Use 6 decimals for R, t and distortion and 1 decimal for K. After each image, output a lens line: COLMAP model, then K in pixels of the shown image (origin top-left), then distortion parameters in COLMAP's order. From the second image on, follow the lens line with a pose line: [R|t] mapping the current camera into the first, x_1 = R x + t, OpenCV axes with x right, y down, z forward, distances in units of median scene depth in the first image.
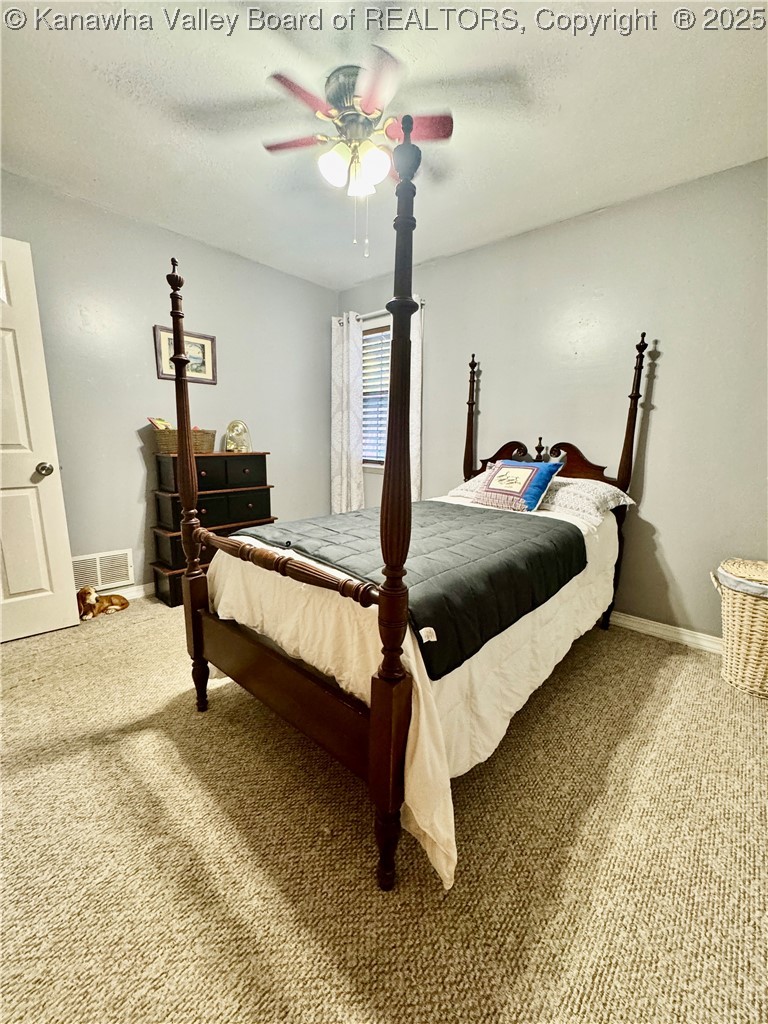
lens RADIAL K [[409.7, 0, 385.1], [0, 409.7, 513.0], [0, 0, 1]] dist [-0.001818, 0.000114]
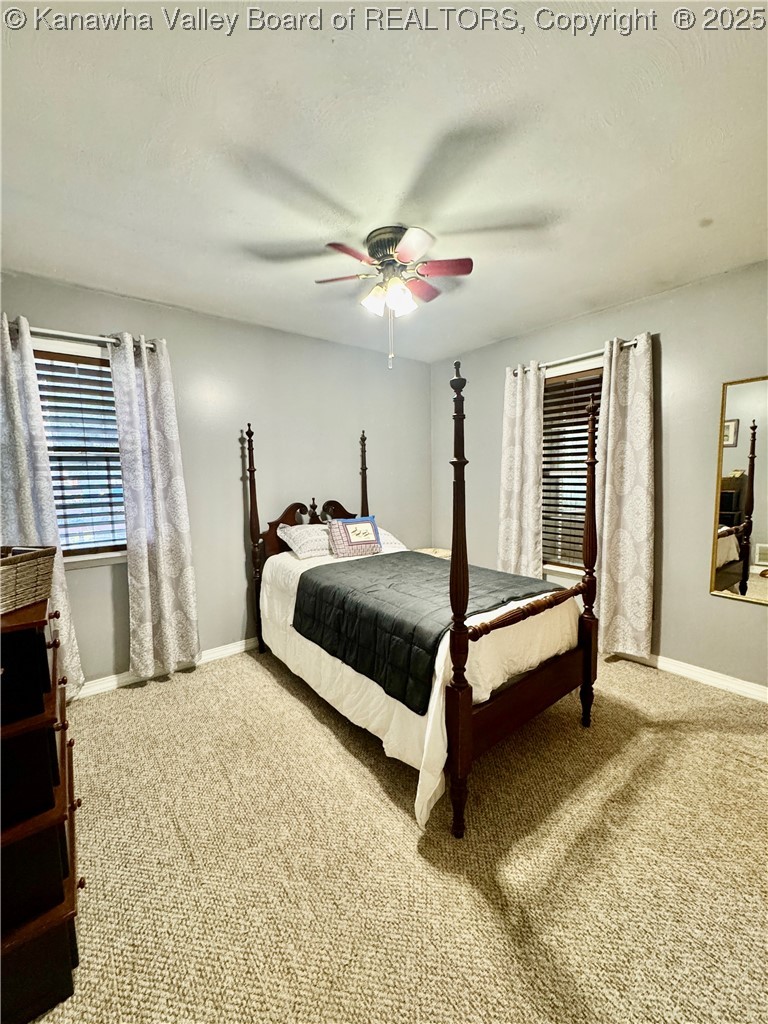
lens RADIAL K [[409.7, 0, 385.1], [0, 409.7, 513.0], [0, 0, 1]] dist [-0.001818, 0.000114]
pose [[0.171560, -0.123228, 0.977437, -1.552592], [0.195975, 0.976587, 0.088723, -0.395356], [-0.965485, 0.176332, 0.191693, 1.051742]]
